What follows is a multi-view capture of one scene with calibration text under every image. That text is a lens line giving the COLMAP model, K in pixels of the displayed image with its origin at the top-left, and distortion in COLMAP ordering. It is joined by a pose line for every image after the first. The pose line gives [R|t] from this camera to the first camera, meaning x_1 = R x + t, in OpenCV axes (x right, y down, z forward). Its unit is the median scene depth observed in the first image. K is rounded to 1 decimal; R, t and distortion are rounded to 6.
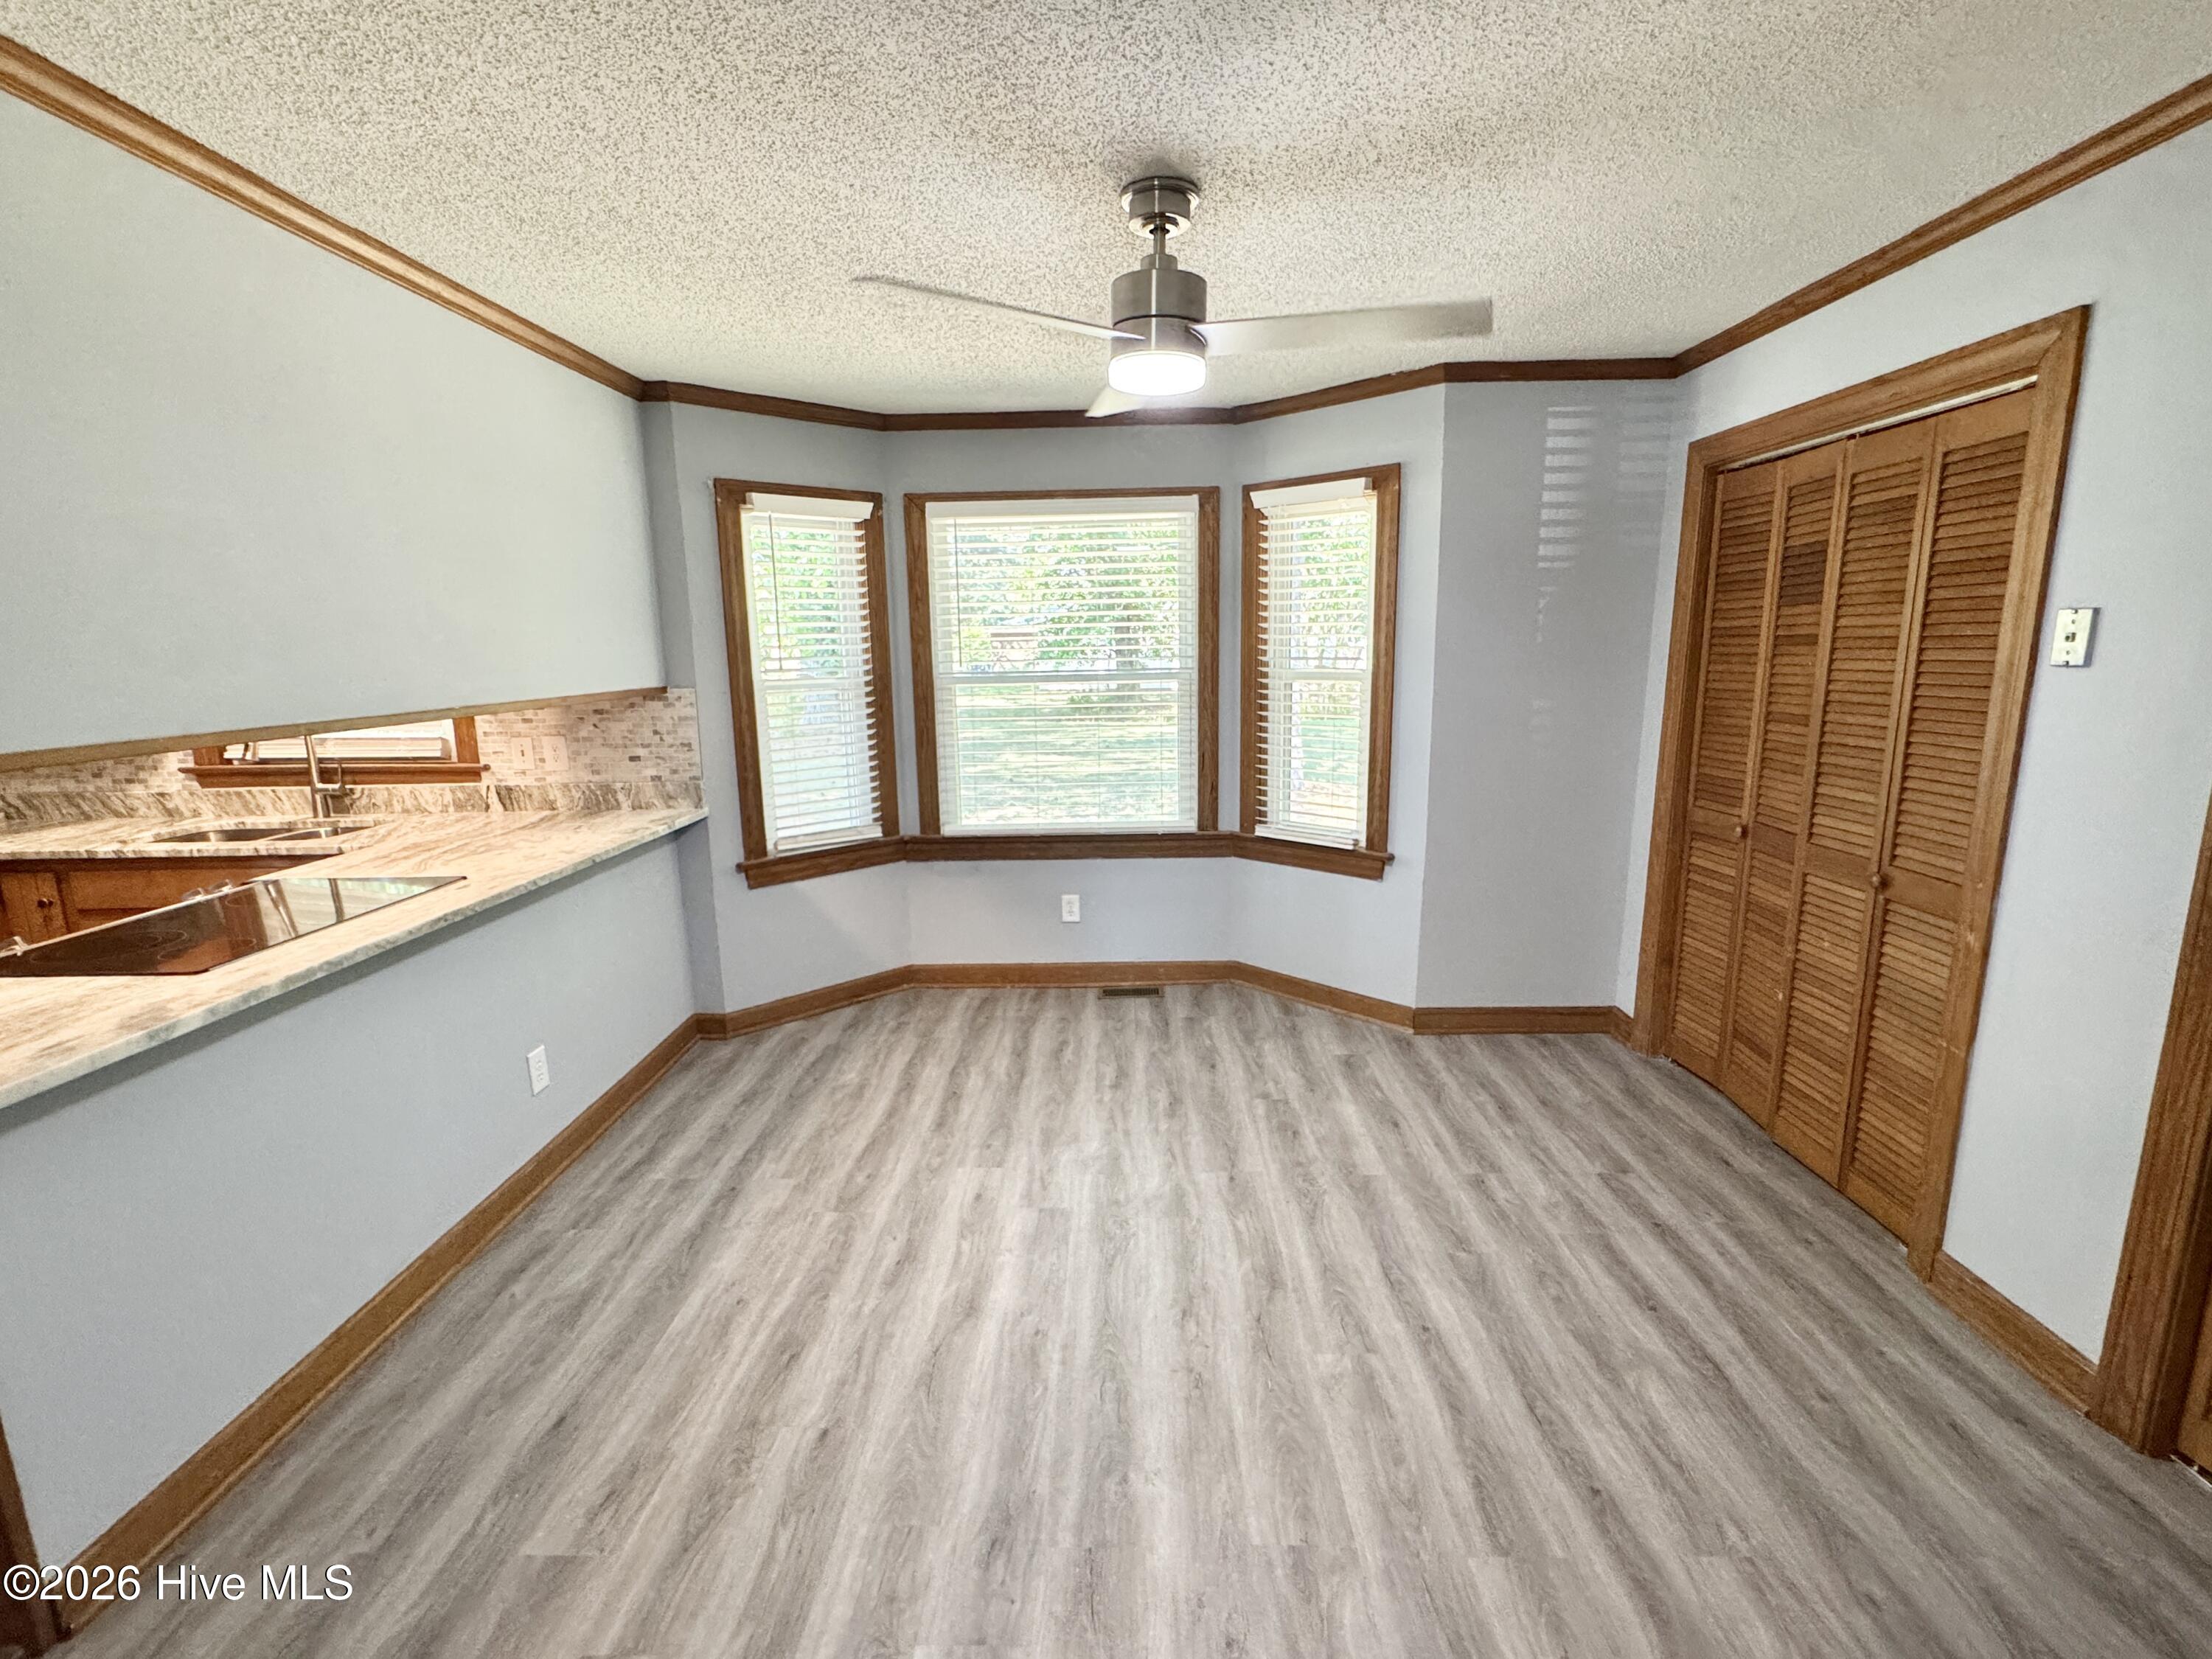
lens RADIAL K [[984.4, 0, 1107.9], [0, 984.4, 831.6], [0, 0, 1]] dist [-0.001803, -0.001200]
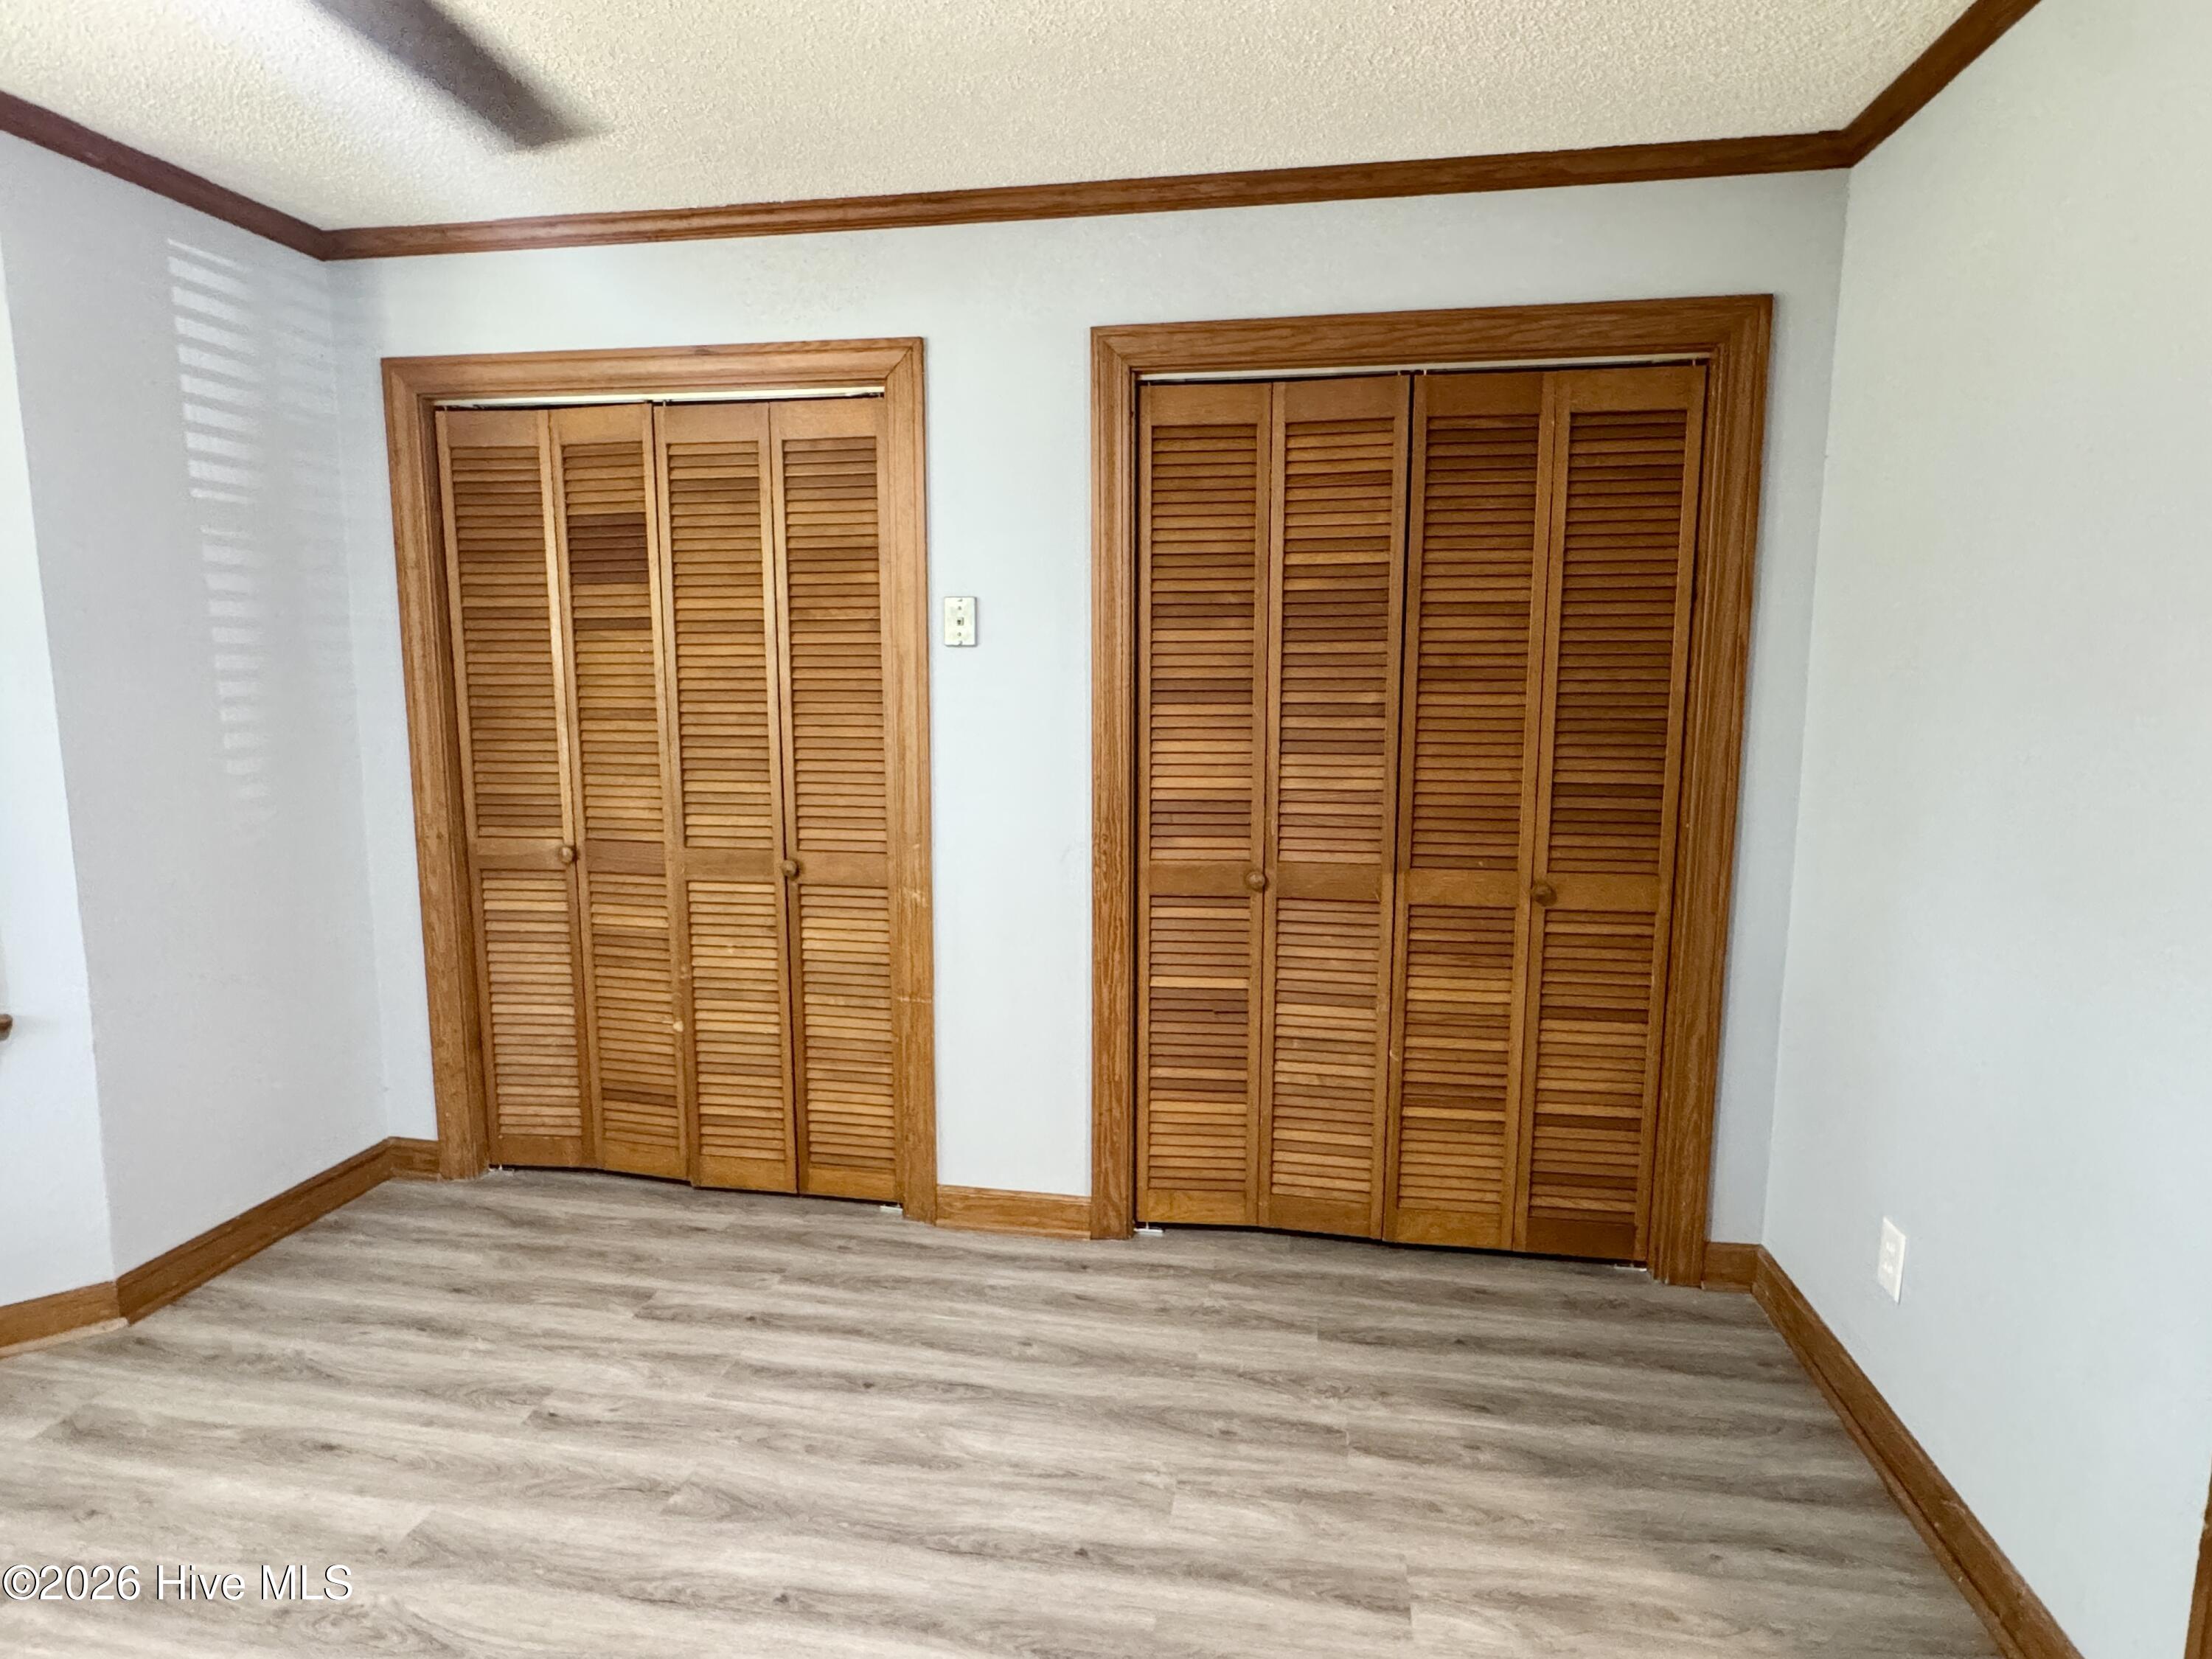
lens RADIAL K [[1197.8, 0, 1102.1], [0, 1197.8, 829.9], [0, 0, 1]] dist [-0.005204, 0.001147]
pose [[0.155706, -0.124198, 0.979965, -0.257033], [0.176534, 0.979592, 0.096101, -0.036382], [-0.971901, 0.158034, 0.174453, 0.372653]]
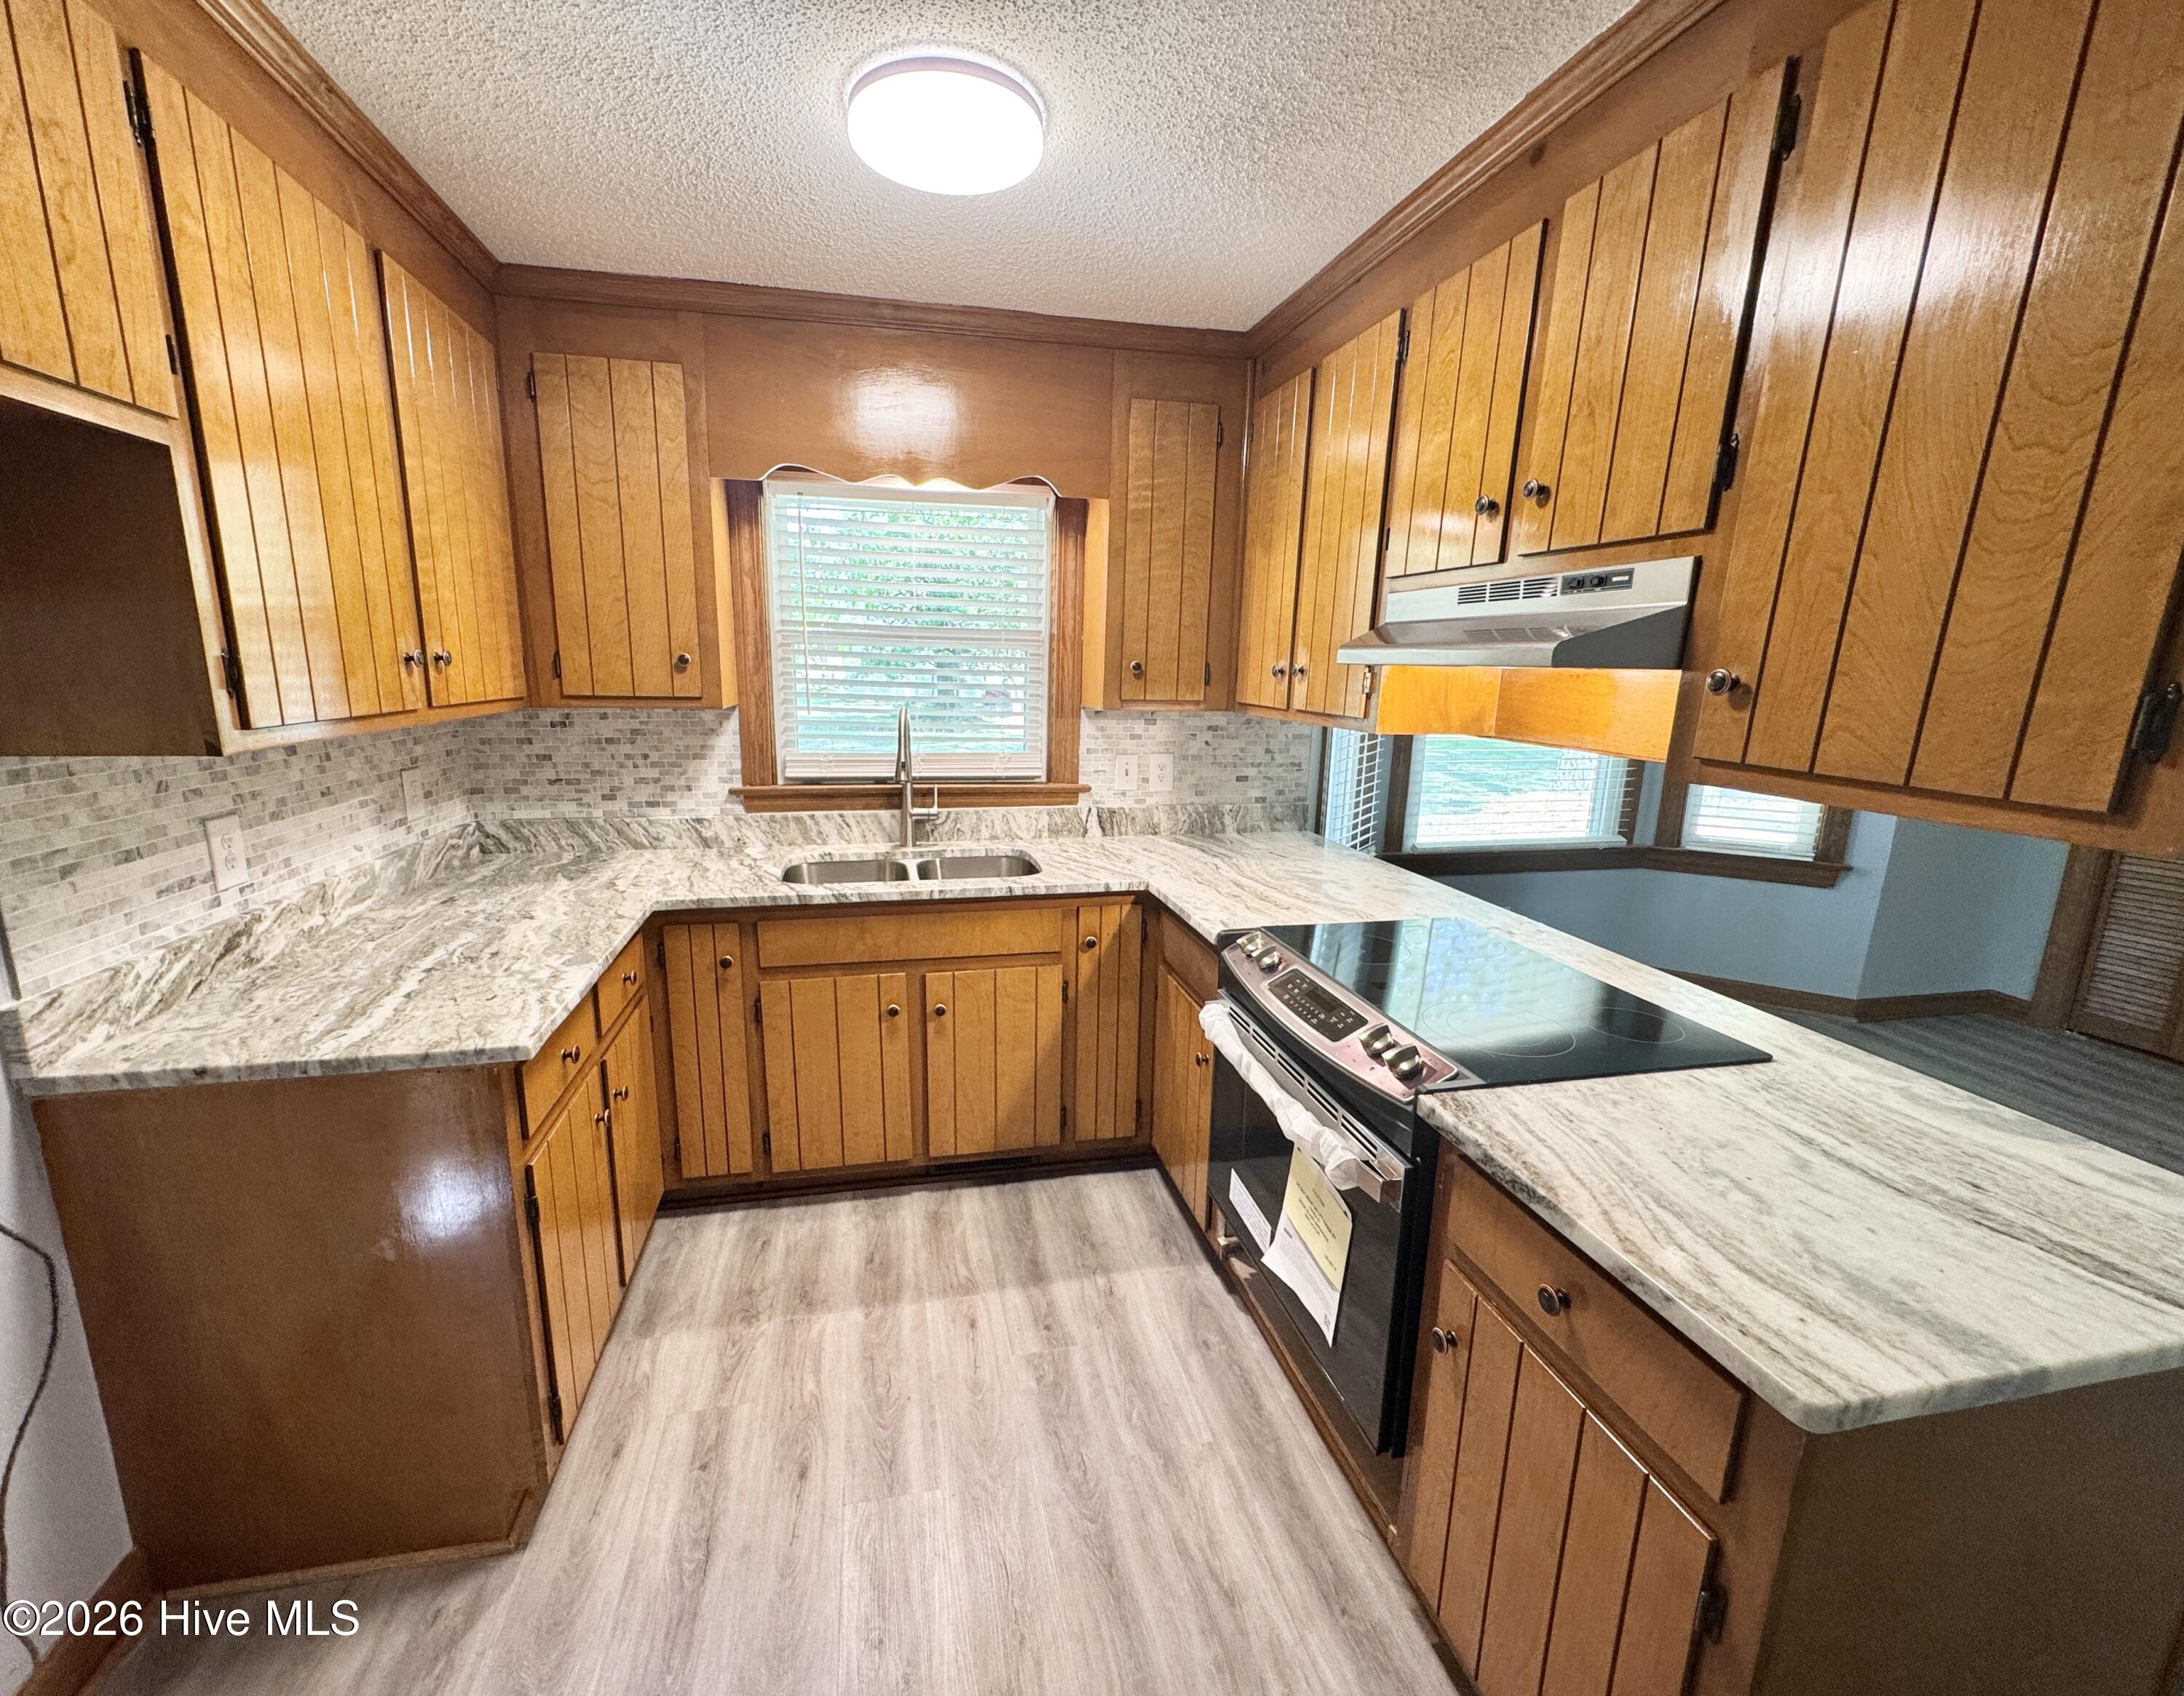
lens RADIAL K [[901.6, 0, 1074.9], [0, 901.6, 852.9], [0, 0, 1]] dist [0.002236, 0.000115]
pose [[0.974455, -0.015410, 0.224052, -0.941179], [0.009904, 0.999621, 0.025682, -0.030824], [-0.224363, -0.022807, 0.974239, 0.223408]]
